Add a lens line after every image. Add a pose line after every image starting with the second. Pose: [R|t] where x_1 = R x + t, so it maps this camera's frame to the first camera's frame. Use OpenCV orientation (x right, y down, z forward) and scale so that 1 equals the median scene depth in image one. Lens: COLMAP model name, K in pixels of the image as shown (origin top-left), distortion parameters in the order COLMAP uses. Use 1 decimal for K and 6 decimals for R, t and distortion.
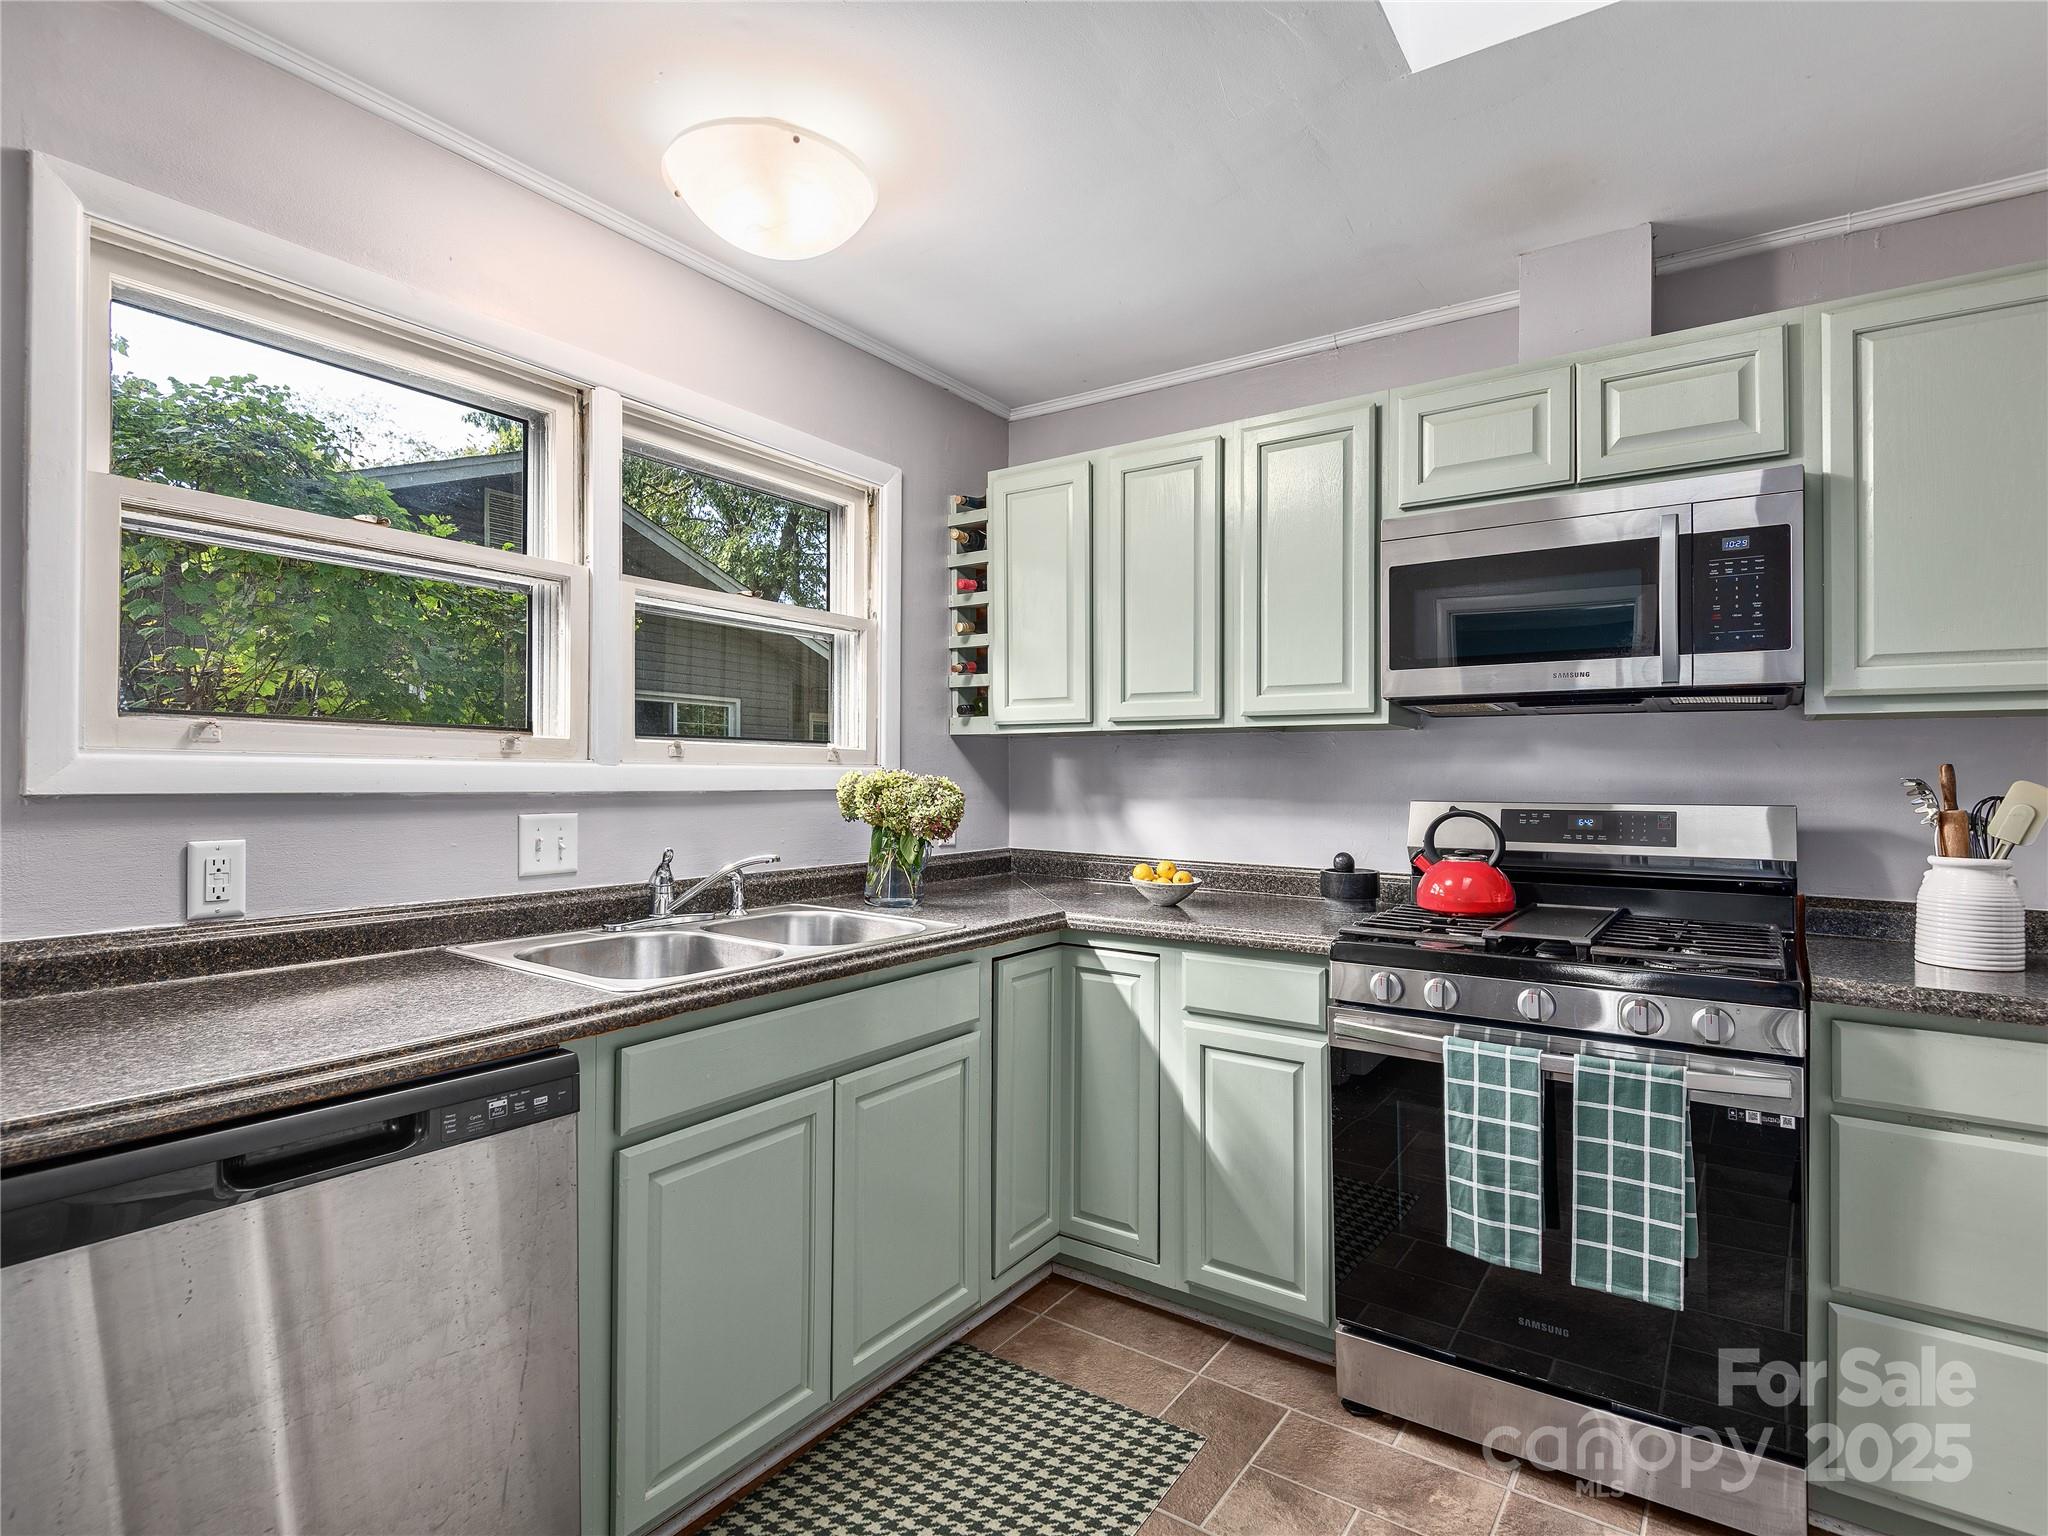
lens RADIAL K [[1060.6, 0, 897.5], [0, 1060.6, 763.4], [0, 0, 1]] dist [0.021345, -0.000046]
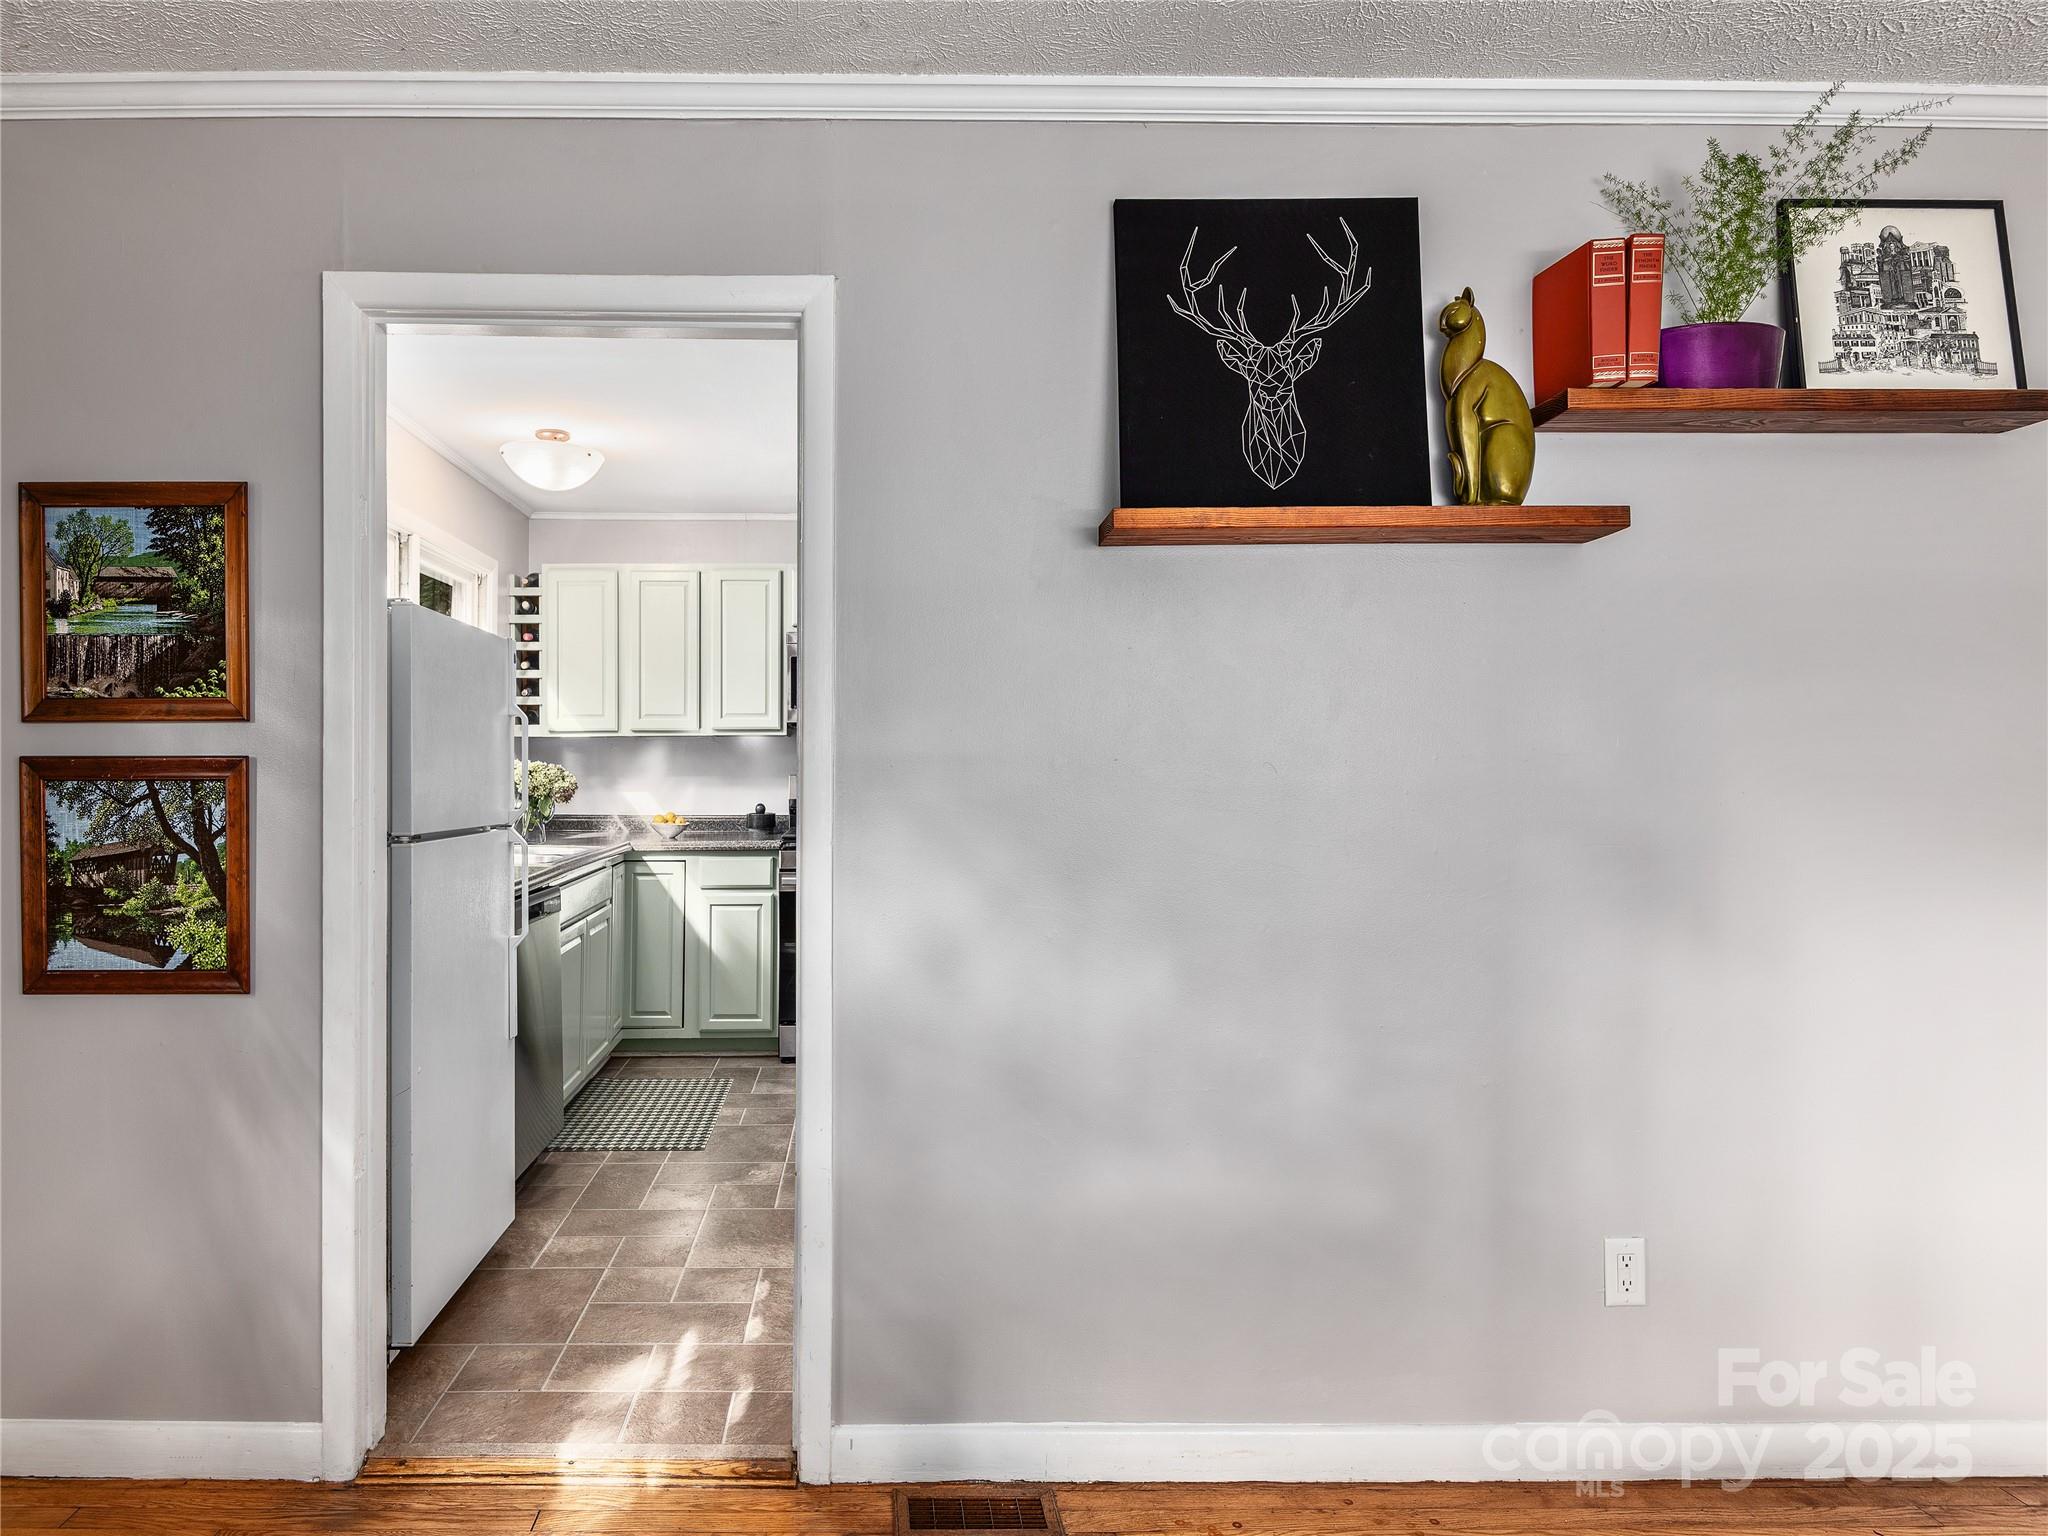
lens RADIAL K [[1266.5, 0, 1024.0], [0, 1266.5, 768.0], [0, 0, 1]] dist [0.000116, 0.000010]
pose [[0.708376, -0.011233, 0.705746, -0.813682], [-0.001169, 0.999853, 0.017088, -0.016595], [-0.705834, -0.012930, 0.708259, -0.889542]]
